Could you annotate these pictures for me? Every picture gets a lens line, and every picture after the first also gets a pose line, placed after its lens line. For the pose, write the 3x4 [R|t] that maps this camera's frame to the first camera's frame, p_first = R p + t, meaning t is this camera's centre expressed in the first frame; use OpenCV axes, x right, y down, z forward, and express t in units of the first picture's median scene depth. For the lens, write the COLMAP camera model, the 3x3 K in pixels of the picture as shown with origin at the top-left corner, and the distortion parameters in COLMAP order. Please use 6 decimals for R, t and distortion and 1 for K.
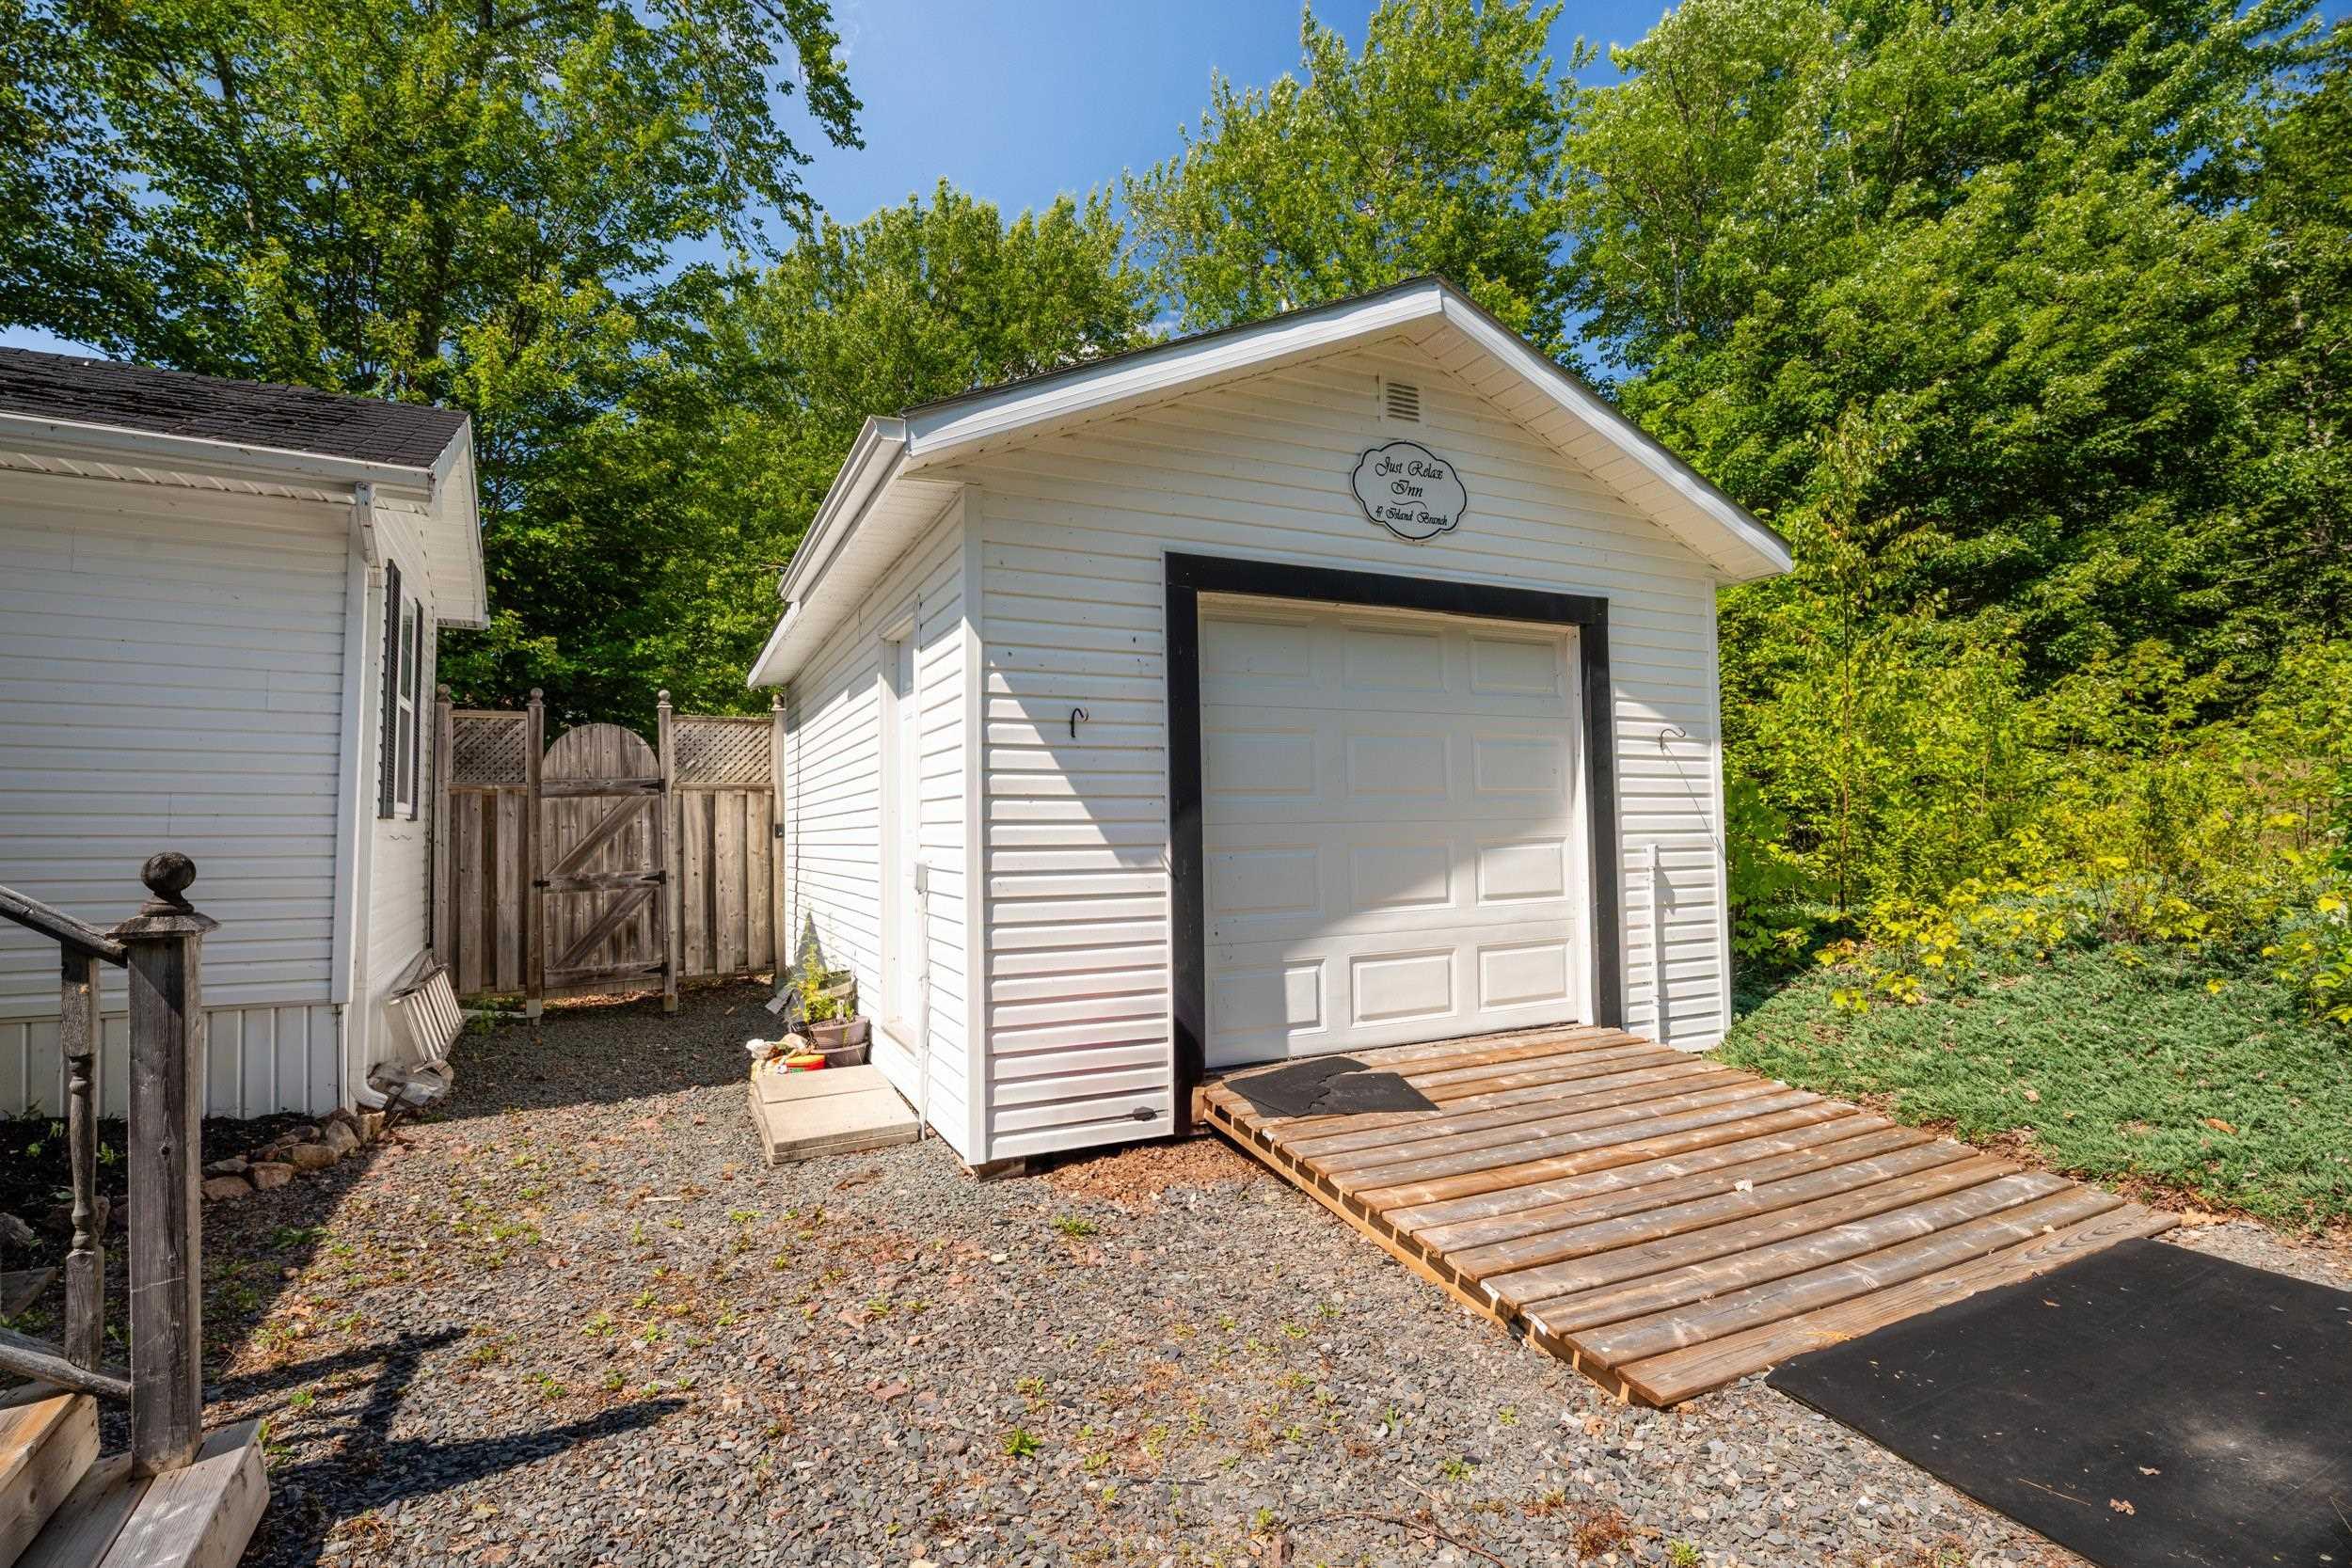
lens RADIAL K [[1091.2, 0, 1185.8], [0, 1091.2, 778.8], [0, 0, 1]] dist [-0.003878, -0.000163]
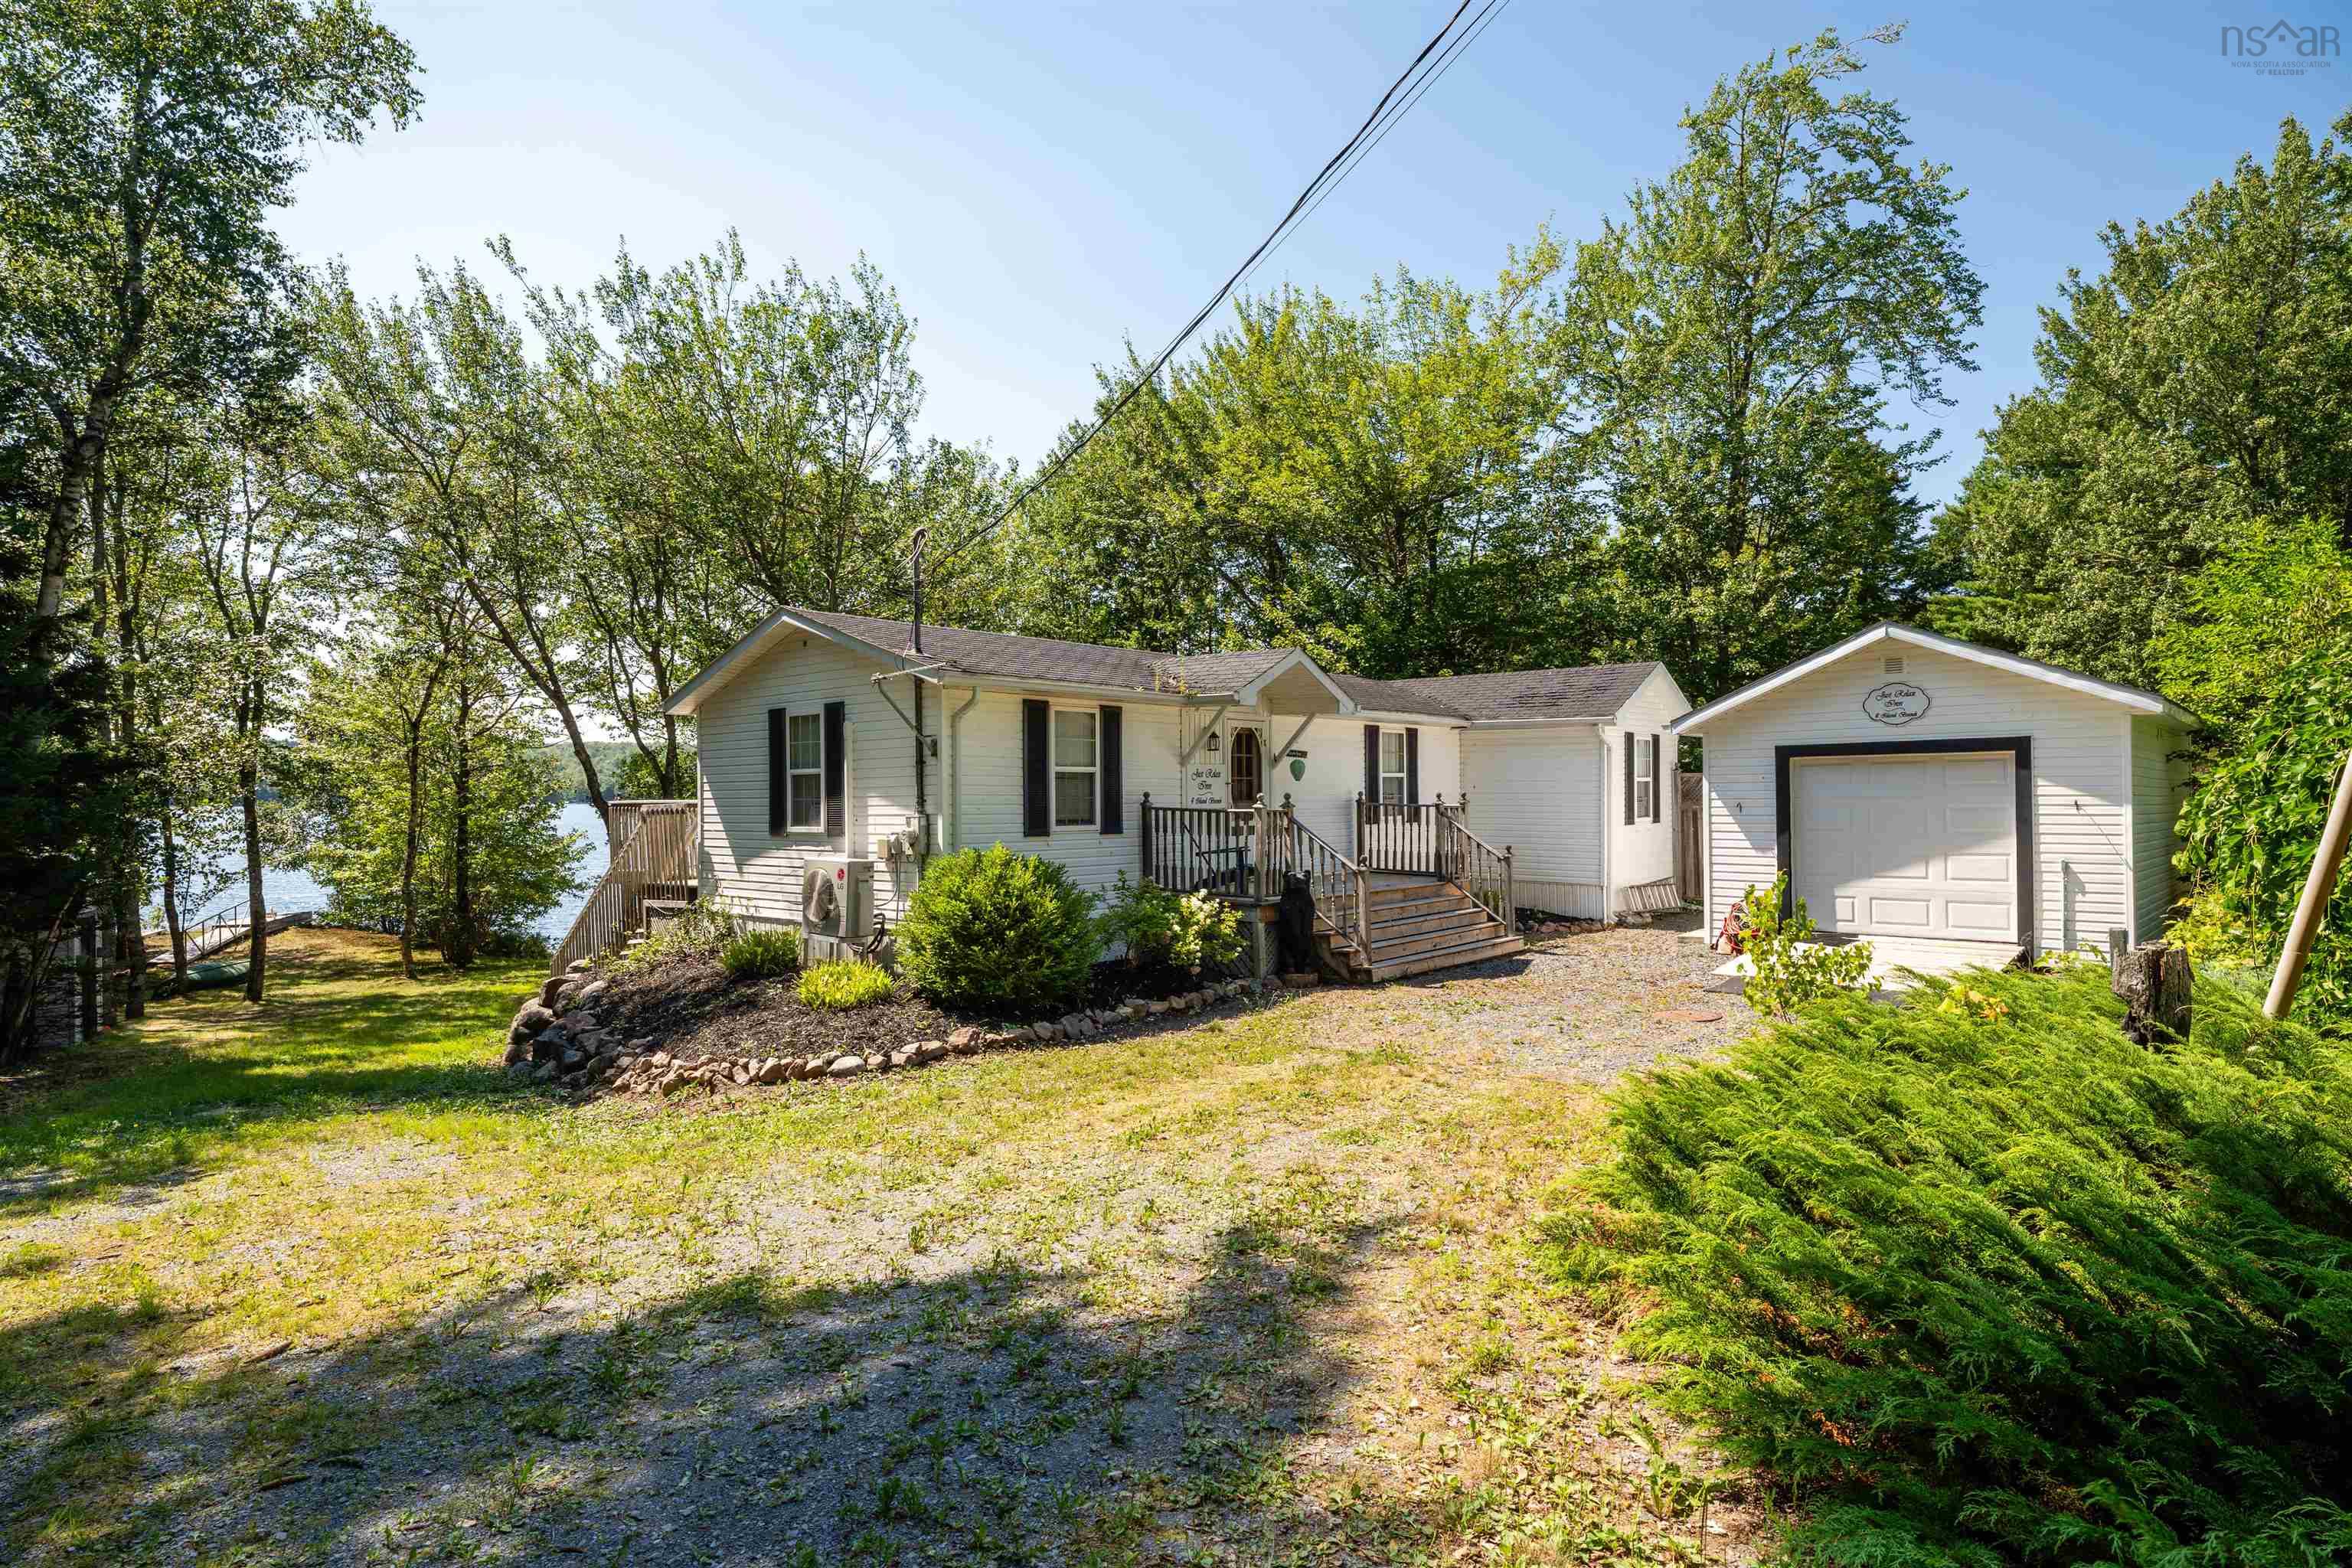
lens RADIAL K [[1248.3, 0, 1182.5], [0, 1248.3, 787.1], [0, 0, 1]] dist [-0.002439, -0.000741]
pose [[0.357310, 0.001898, -0.933984, 1.987230], [0.047106, 0.998689, 0.020051, -0.192121], [0.932797, -0.051161, 0.356752, -1.291812]]
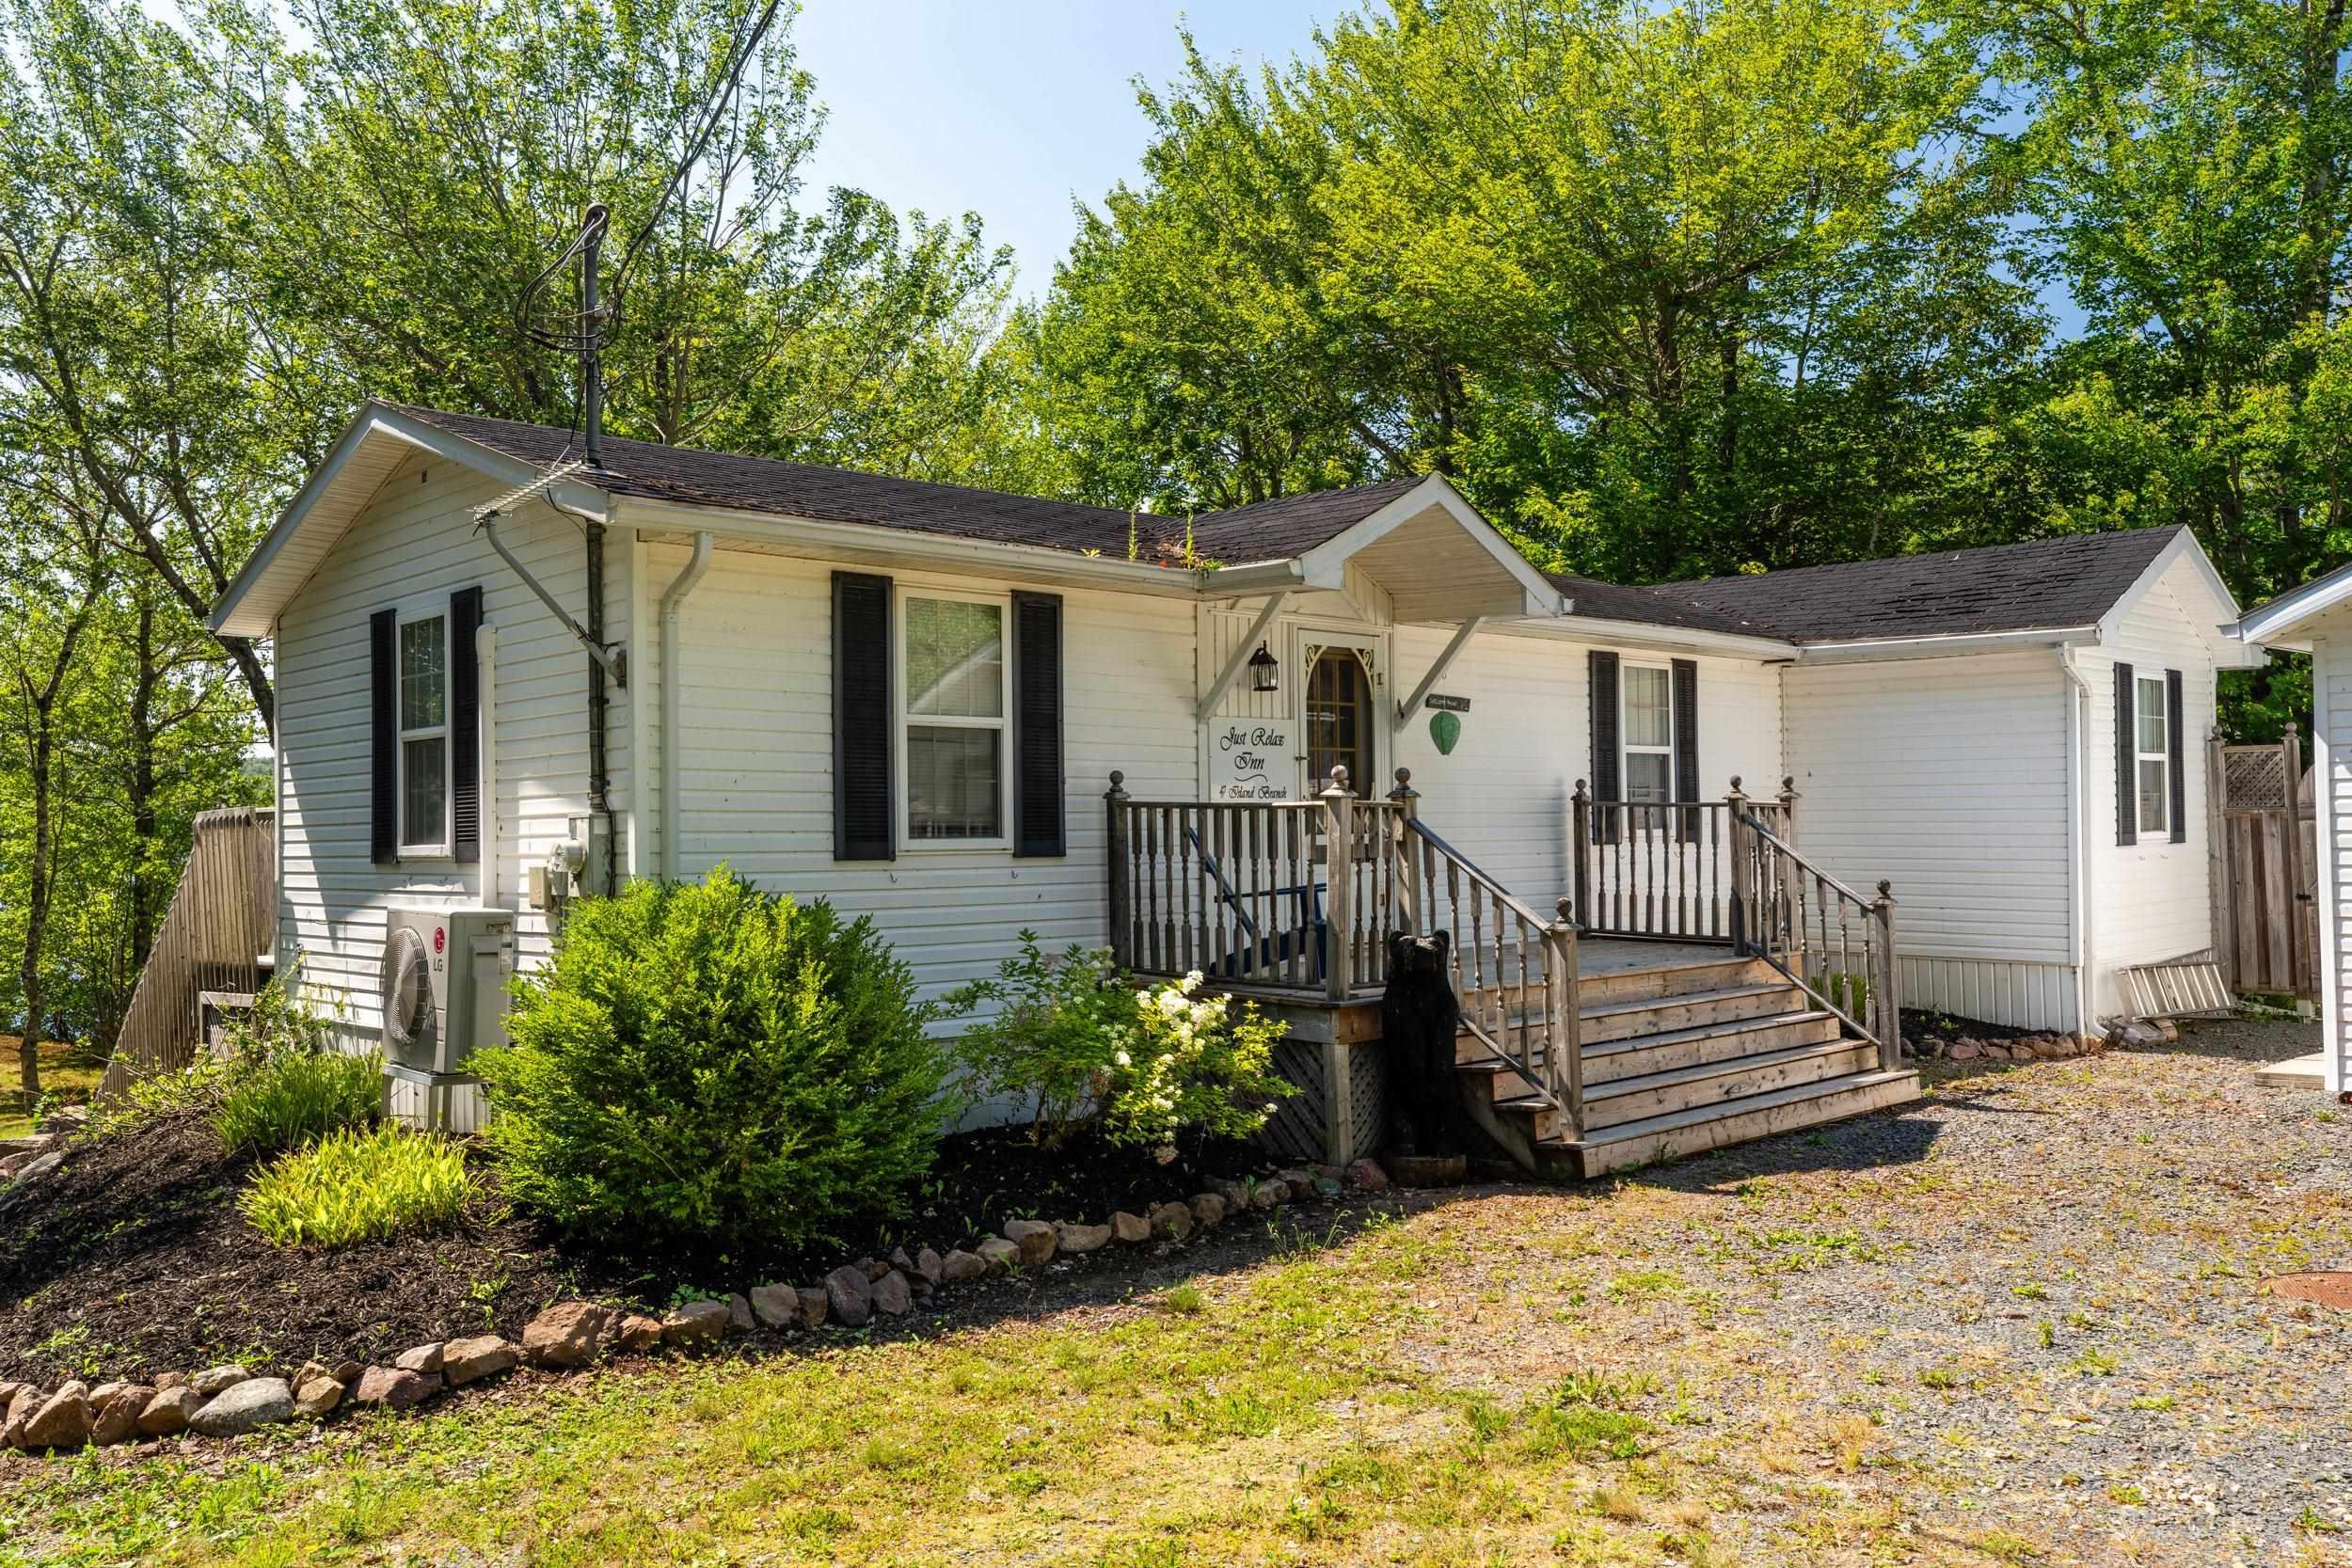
lens RADIAL K [[1870.9, 0, 1166.8], [0, 1870.9, 794.5], [0, 0, 1]] dist [0.004956, 0.034404]
pose [[0.262159, -0.011440, -0.964957, 1.398775], [0.055838, 0.998434, 0.003333, -0.116596], [0.963408, -0.054755, 0.262387, -0.899859]]
